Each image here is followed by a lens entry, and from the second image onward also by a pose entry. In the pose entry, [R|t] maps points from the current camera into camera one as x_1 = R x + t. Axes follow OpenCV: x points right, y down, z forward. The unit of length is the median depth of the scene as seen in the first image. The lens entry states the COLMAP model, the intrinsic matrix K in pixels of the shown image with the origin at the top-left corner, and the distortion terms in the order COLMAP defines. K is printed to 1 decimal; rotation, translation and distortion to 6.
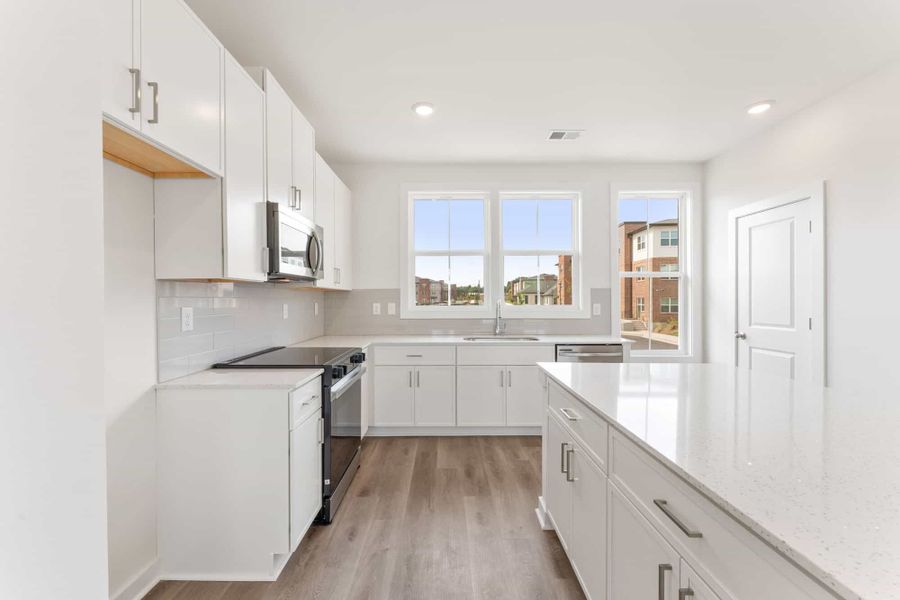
lens RADIAL K [[367.0, 0, 444.5], [0, 367.0, 295.1], [0, 0, 1]] dist [-0.008773, 0.000412]
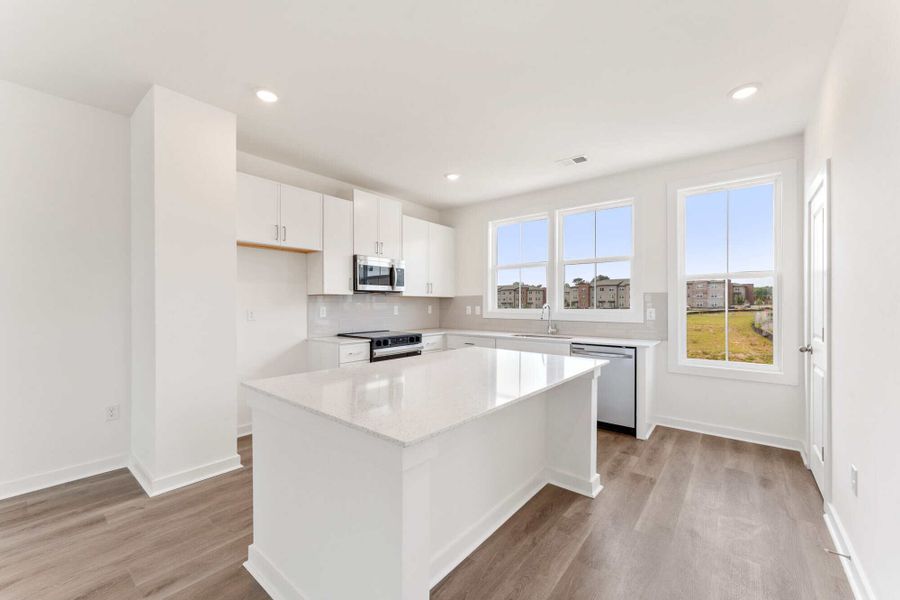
lens RADIAL K [[361.7, 0, 445.4], [0, 361.7, 297.7], [0, 0, 1]] dist [-0.007785, 0.000573]
pose [[0.773109, -0.006941, -0.634235, 0.727019], [0.004910, 0.999976, -0.004958, -0.004102], [0.634254, 0.000719, 0.773124, -0.139016]]
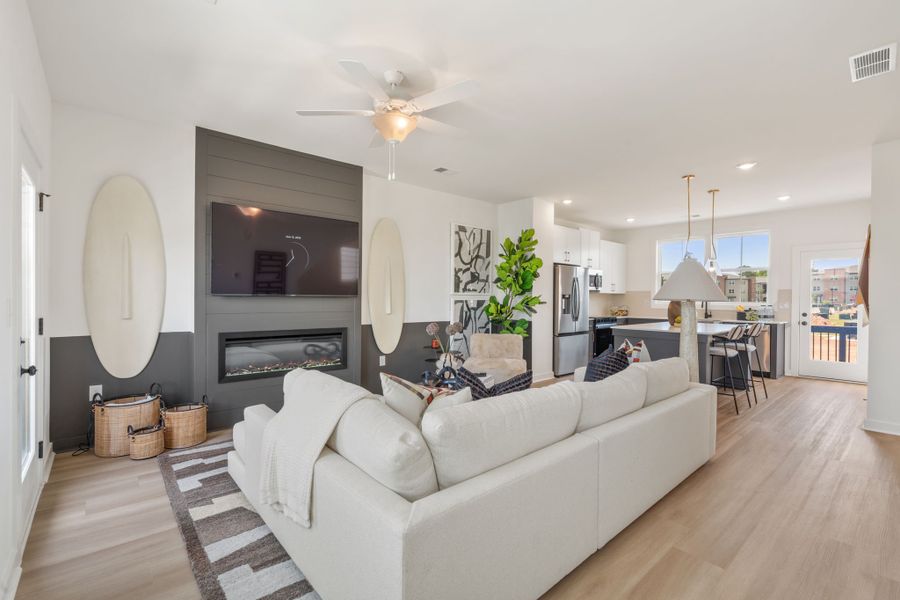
lens RADIAL K [[406.3, 0, 447.3], [0, 406.3, 308.2], [0, 0, 1]] dist [0.002153, 0.000350]
pose [[0.657108, 0.025439, -0.753367, 0.941456], [0.006266, 0.999212, 0.039206, -0.030348], [0.753771, -0.030483, 0.656430, -1.457761]]
